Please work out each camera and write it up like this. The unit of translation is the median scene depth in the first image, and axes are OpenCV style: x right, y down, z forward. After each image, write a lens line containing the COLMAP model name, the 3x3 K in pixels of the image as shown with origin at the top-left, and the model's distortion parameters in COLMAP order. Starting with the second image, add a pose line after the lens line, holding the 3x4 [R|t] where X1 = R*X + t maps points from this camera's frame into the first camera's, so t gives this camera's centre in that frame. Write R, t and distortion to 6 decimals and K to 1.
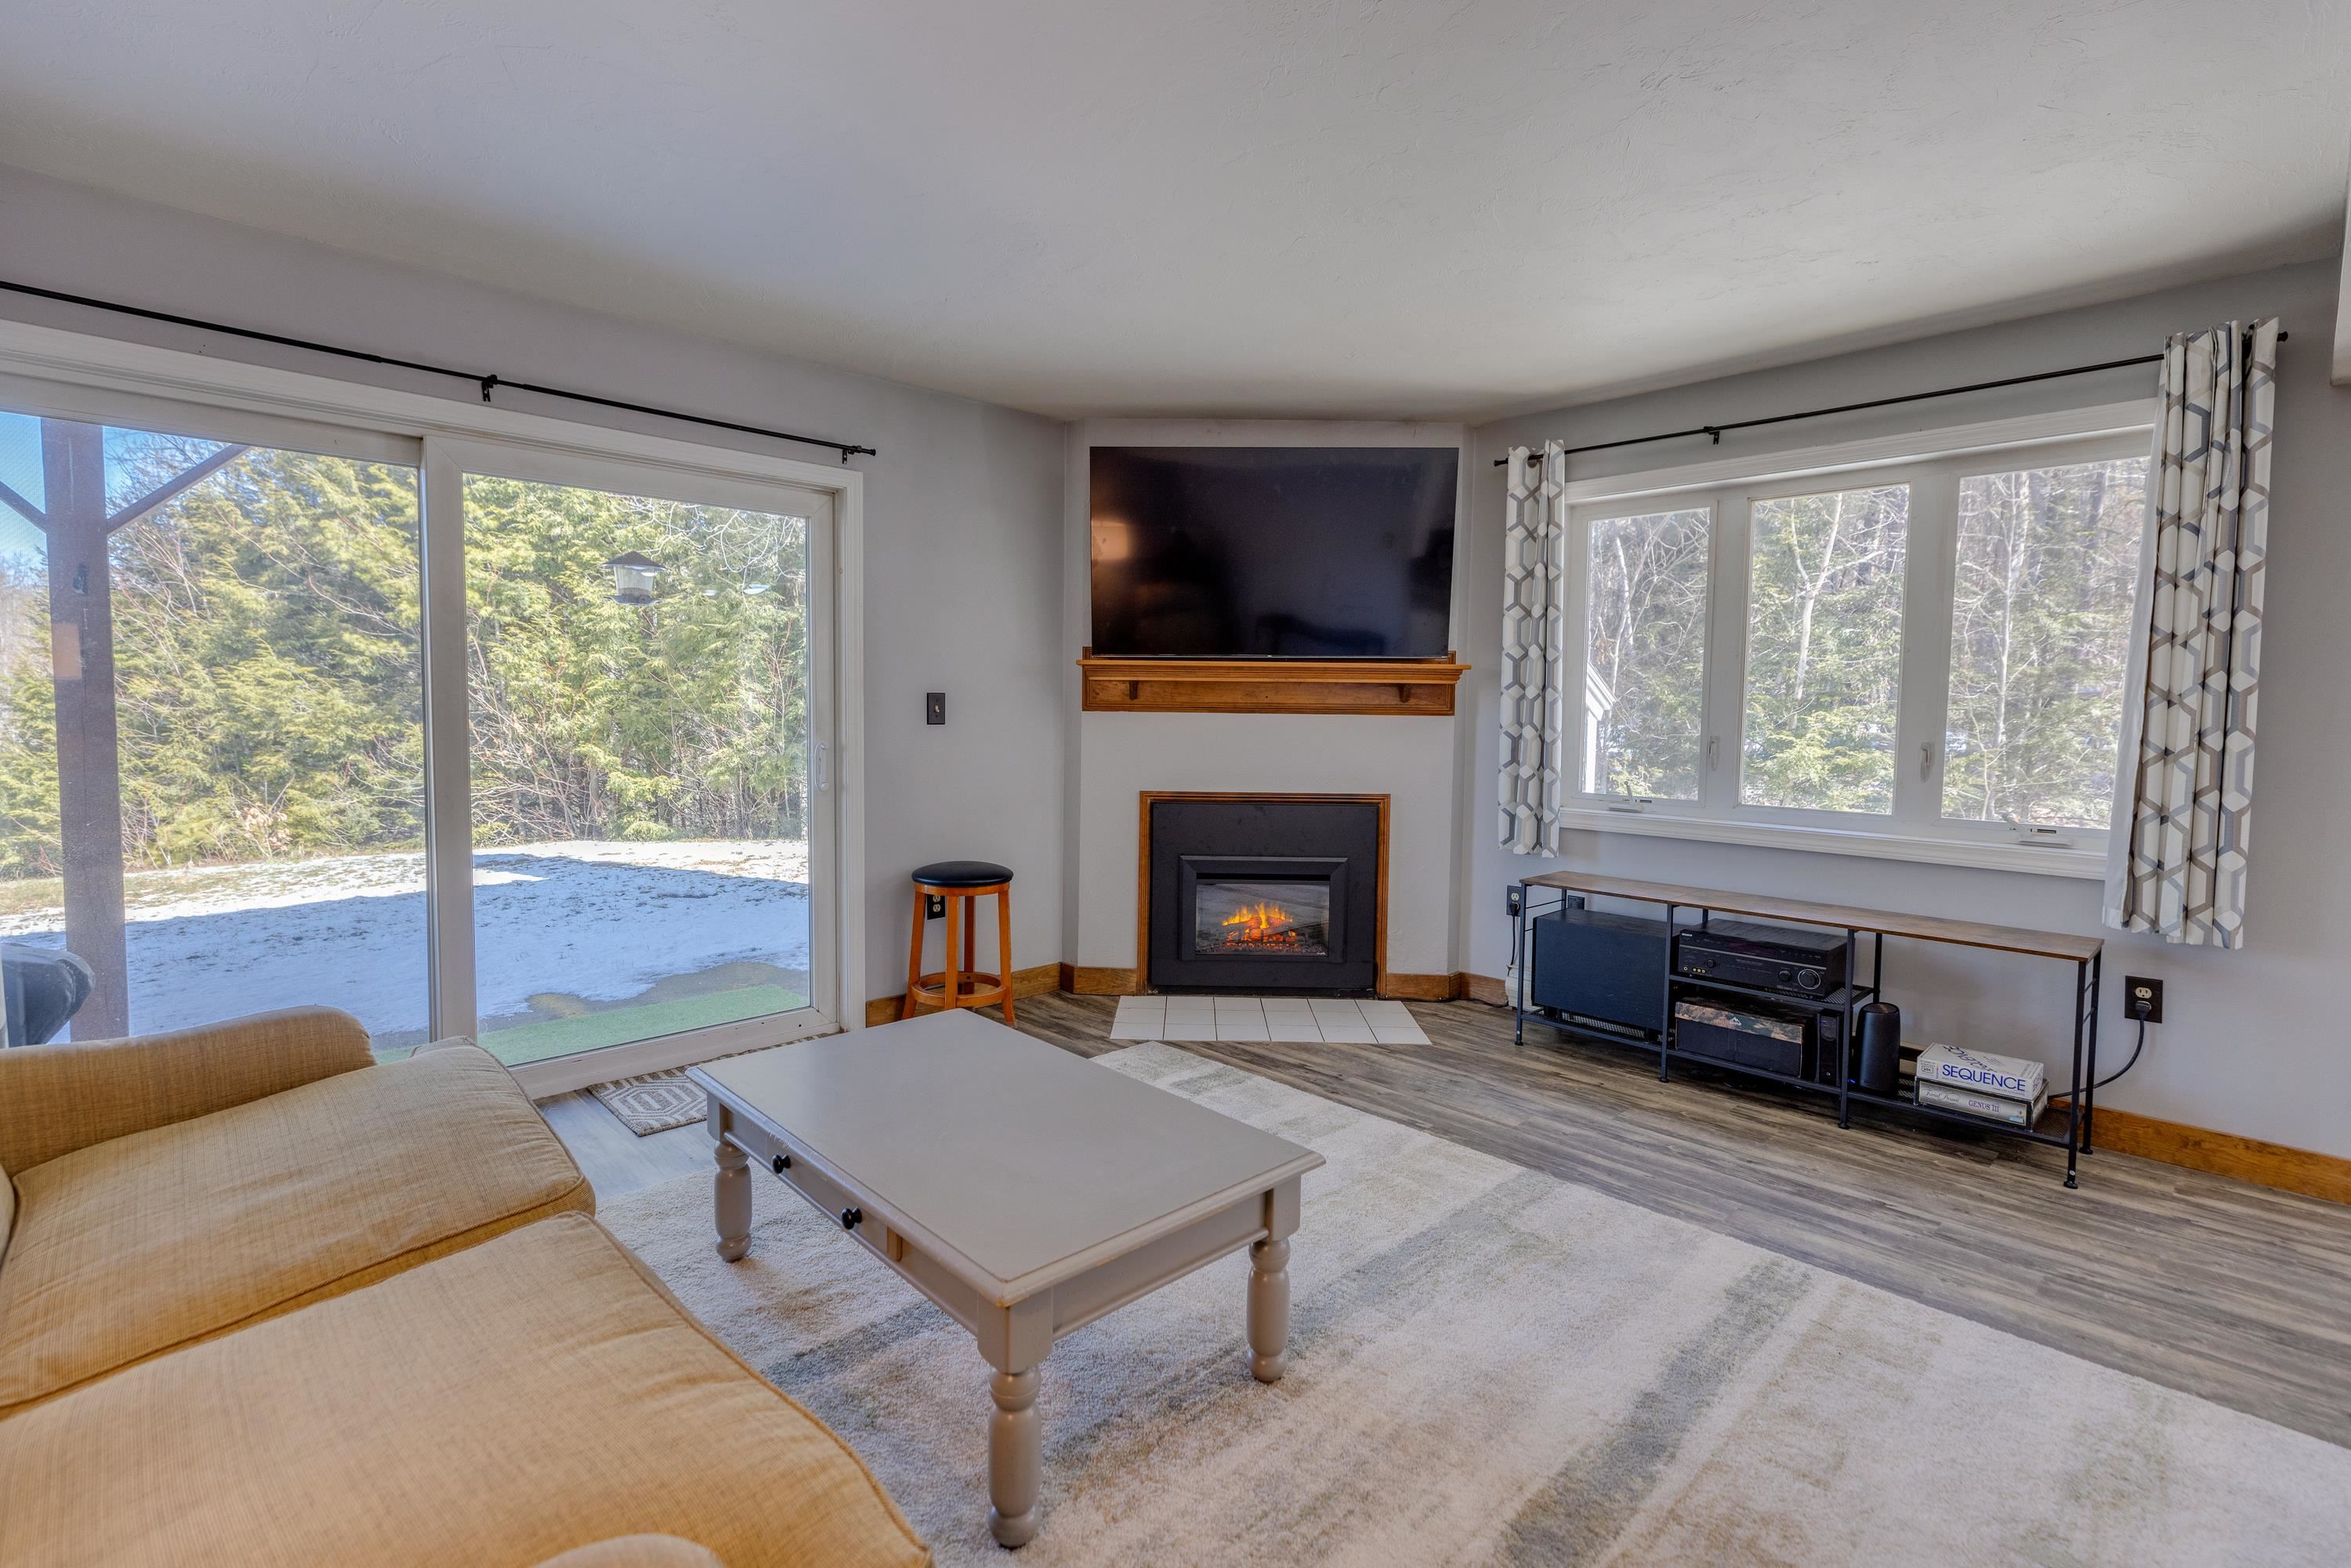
lens RADIAL K [[1070.9, 0, 1177.1], [0, 1070.9, 763.6], [0, 0, 1]] dist [0.003839, 0.000401]
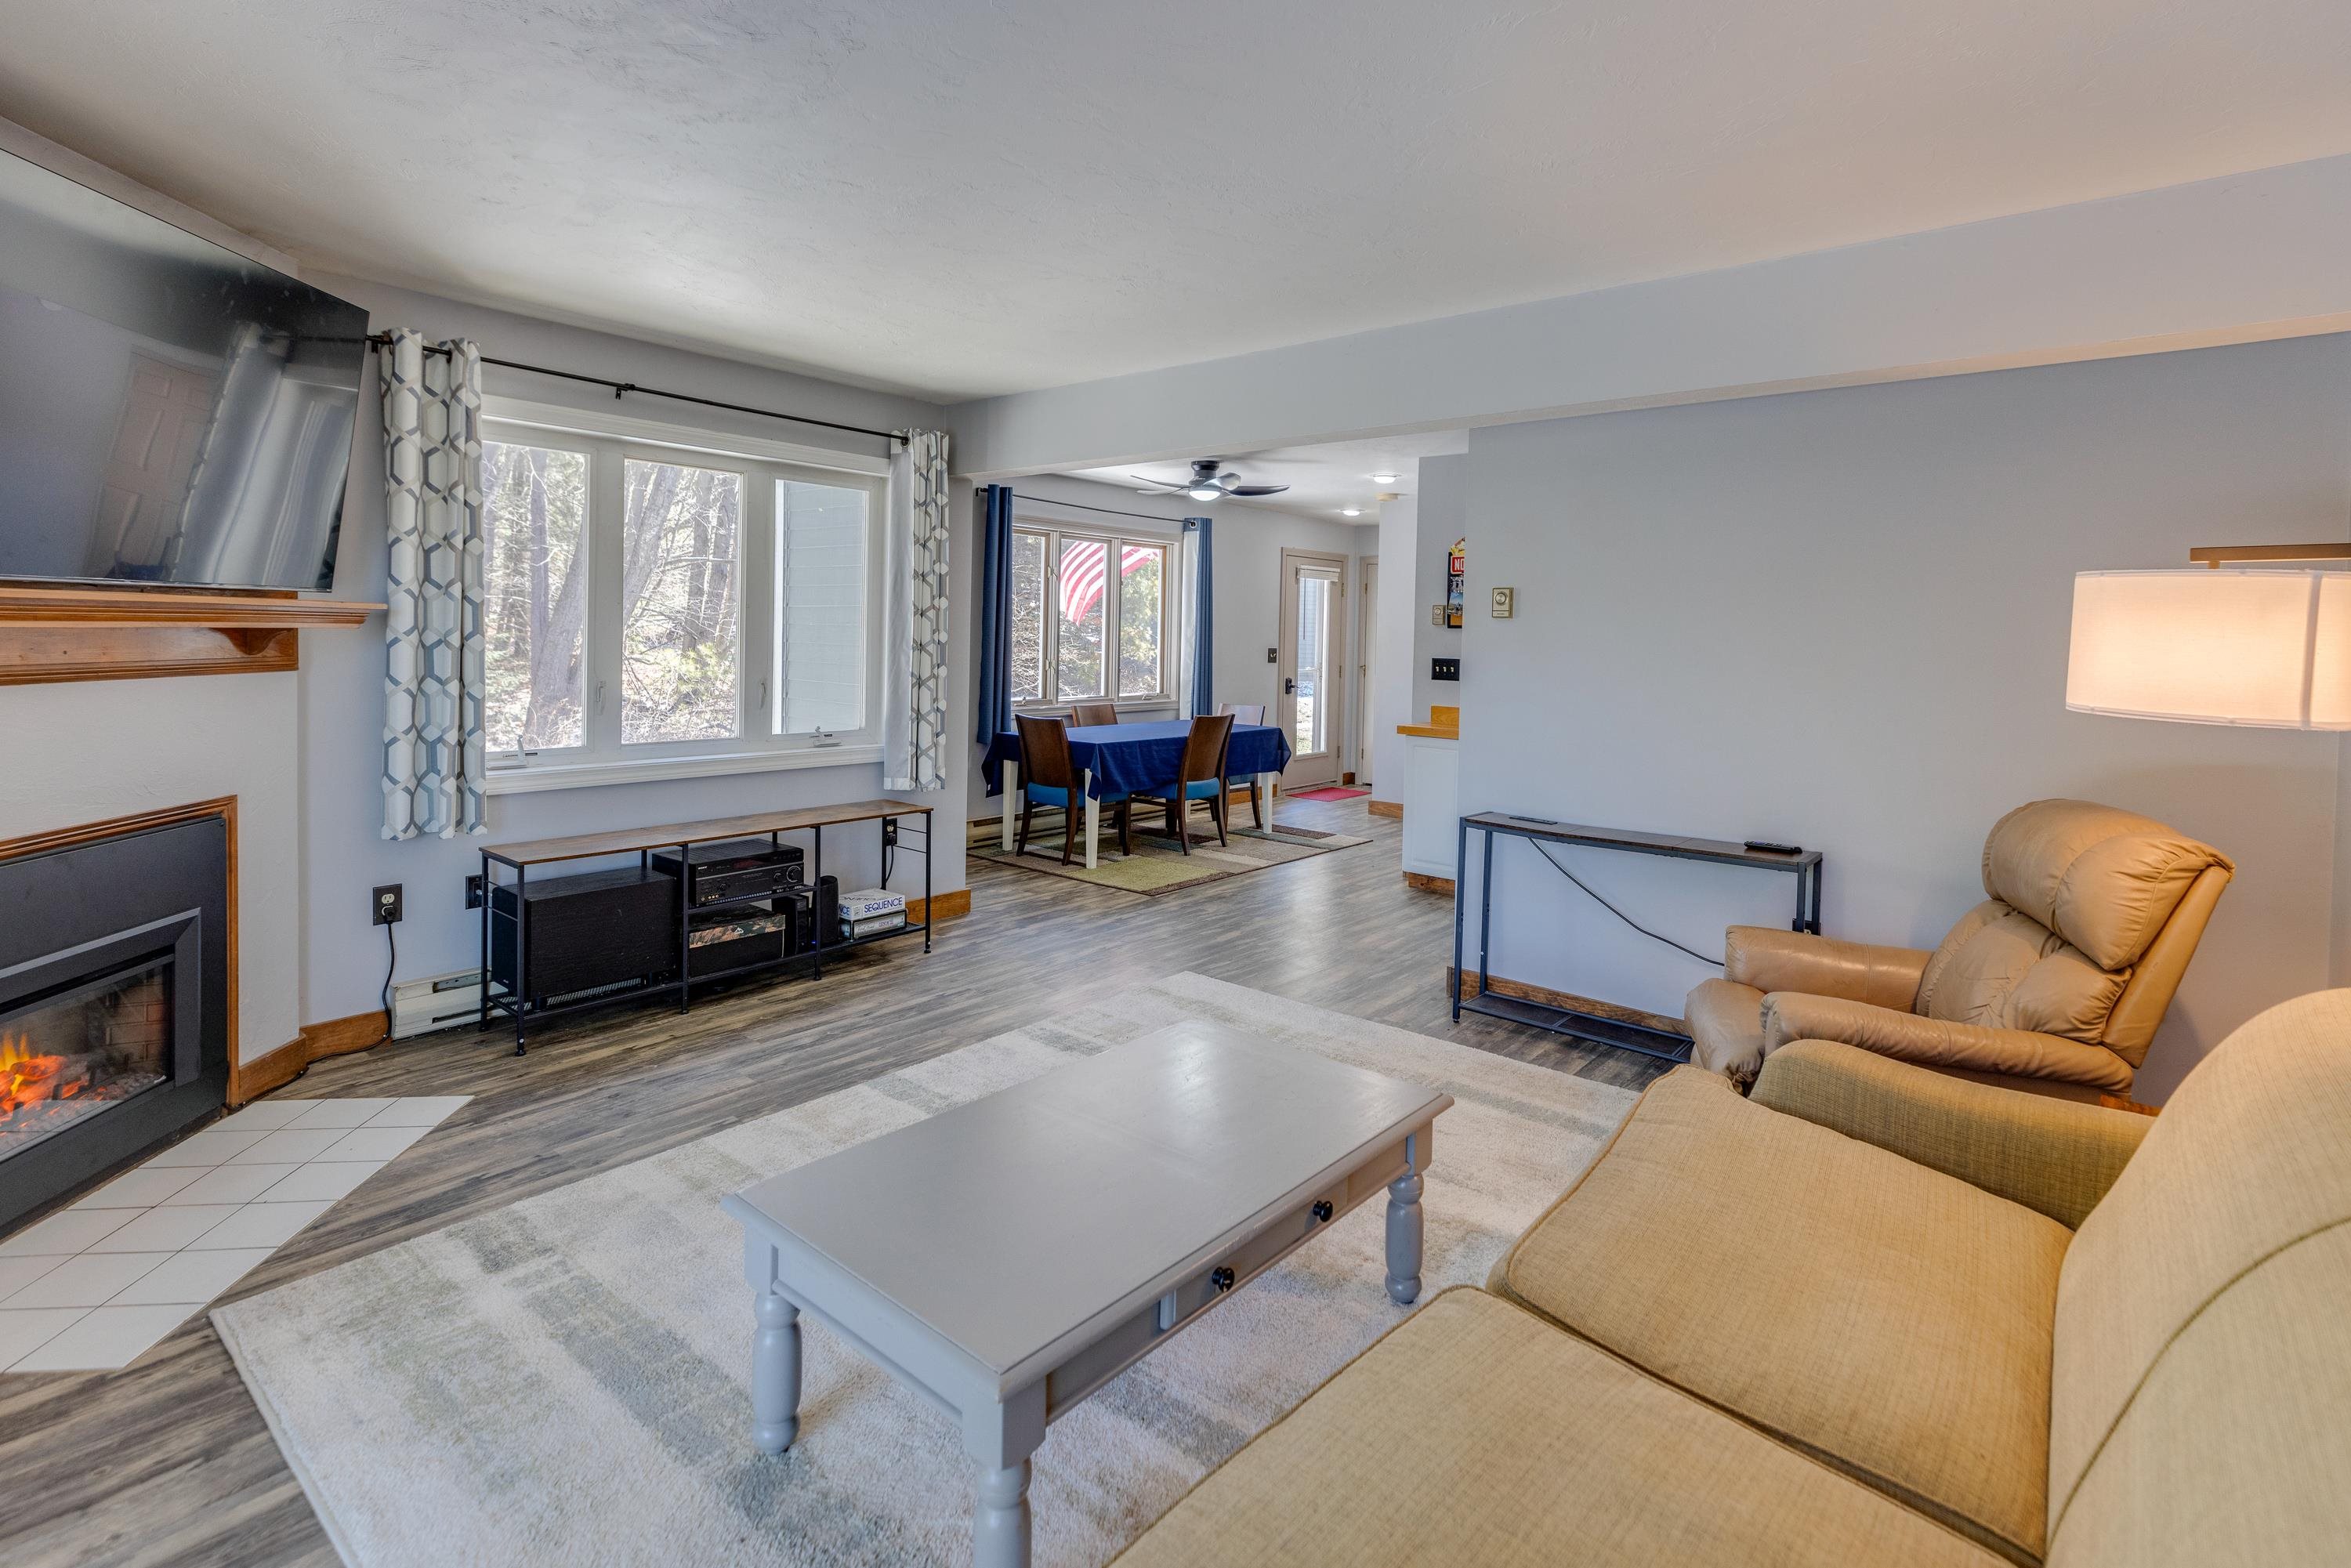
lens RADIAL K [[1116.4, 0, 1176.4], [0, 1116.4, 637.5], [0, 0, 1]] dist [0.003658, 0.000297]
pose [[-0.101476, -0.016610, 0.994699, -0.676129], [0.035908, 0.999148, 0.020347, -0.075280], [-0.994190, 0.037783, -0.100793, 0.620448]]
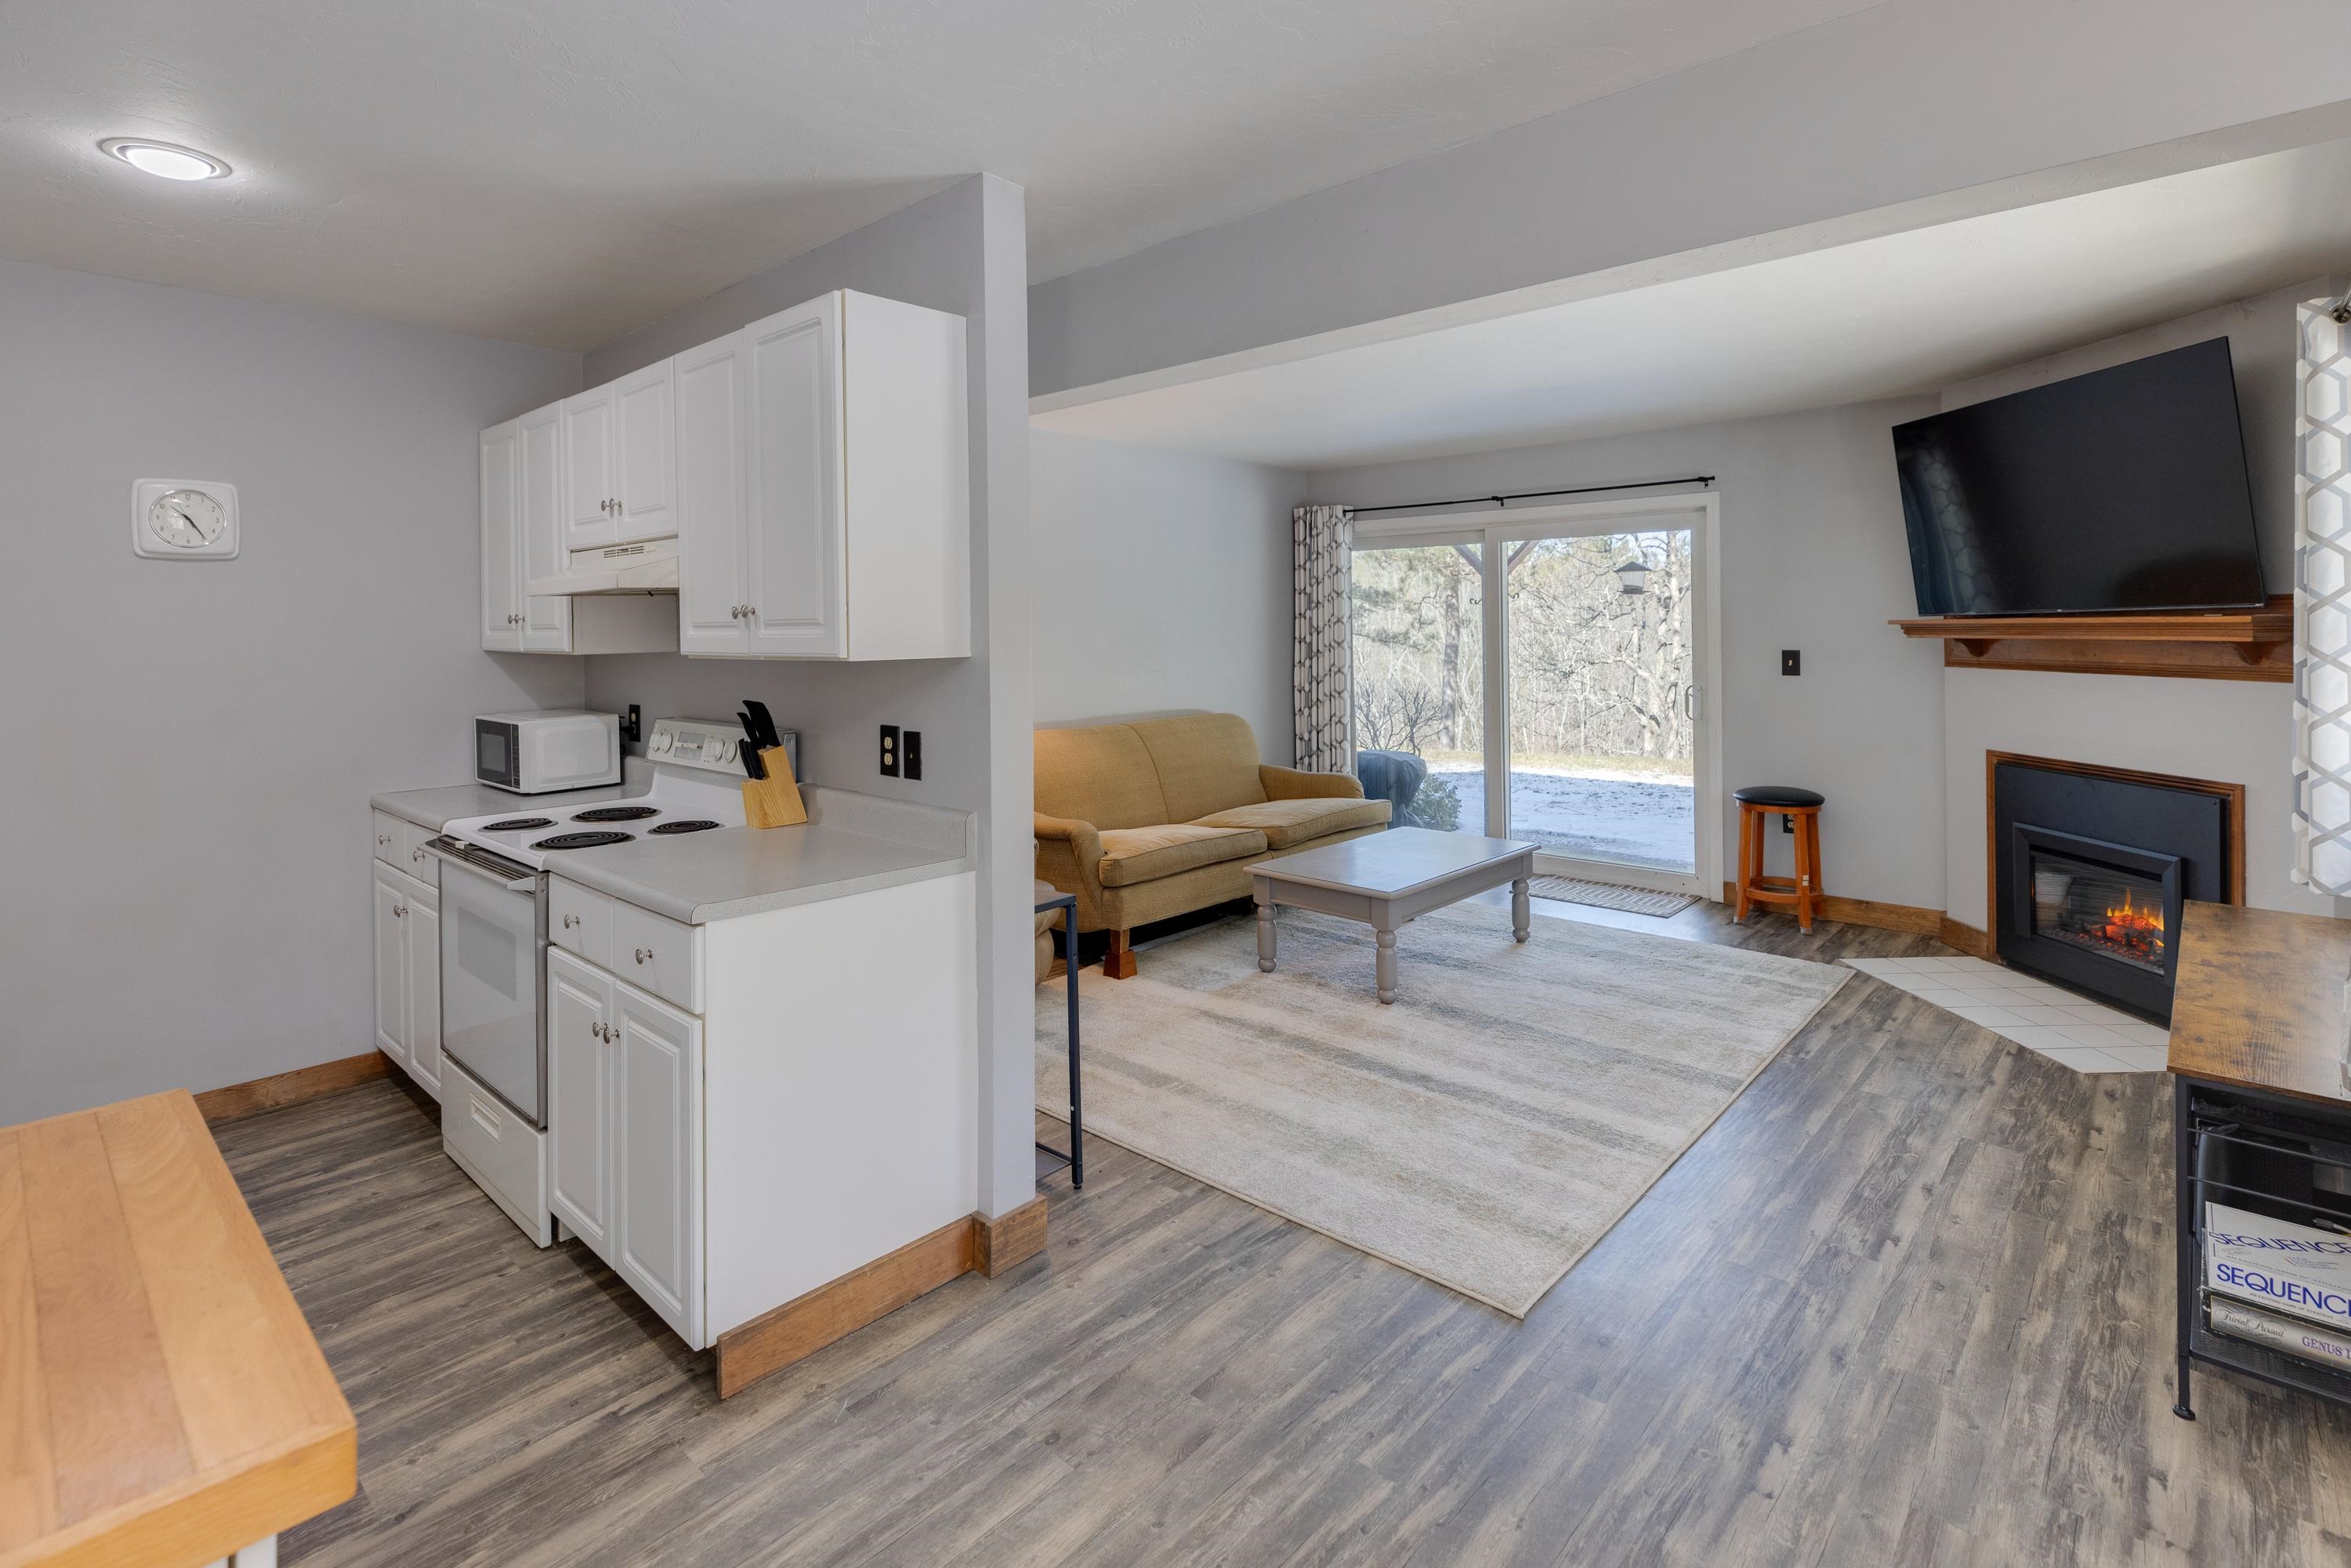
lens RADIAL K [[1116.4, 0, 1176.4], [0, 1116.4, 637.5], [0, 0, 1]] dist [0.003658, 0.000297]
pose [[0.054557, -0.005889, -0.998493, 1.185493], [-0.045588, 0.998925, -0.008382, -0.043055], [0.997469, 0.045977, 0.054230, 0.251137]]
